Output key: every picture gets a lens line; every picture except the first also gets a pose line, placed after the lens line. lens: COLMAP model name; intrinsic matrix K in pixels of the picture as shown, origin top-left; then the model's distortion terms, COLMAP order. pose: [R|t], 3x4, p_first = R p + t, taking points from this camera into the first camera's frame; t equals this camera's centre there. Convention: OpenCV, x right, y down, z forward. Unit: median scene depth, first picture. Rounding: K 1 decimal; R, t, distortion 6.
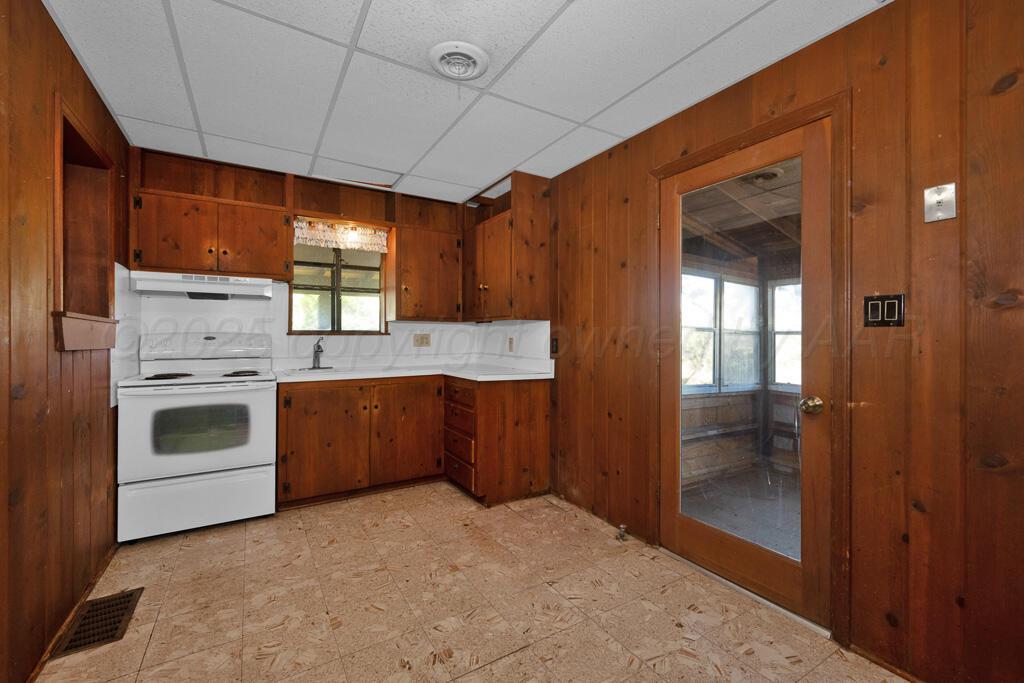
lens RADIAL K [[440.2, 0, 501.5], [0, 440.2, 333.8], [0, 0, 1]] dist [-0.005643, -0.001008]
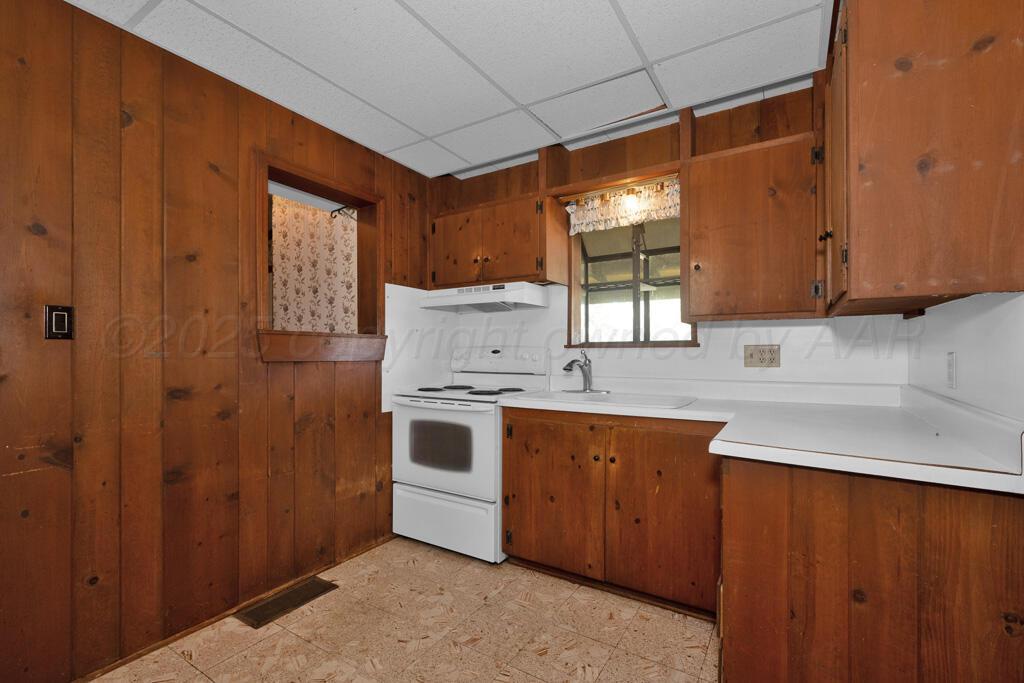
lens RADIAL K [[440.2, 0, 515.5], [0, 440.2, 351.0], [0, 0, 1]] dist [-0.005643, -0.001008]
pose [[0.462502, -0.001913, -0.886616, 0.228839], [0.006524, 0.999978, 0.001245, 0.007903], [0.886594, -0.006360, 0.462504, 0.630905]]
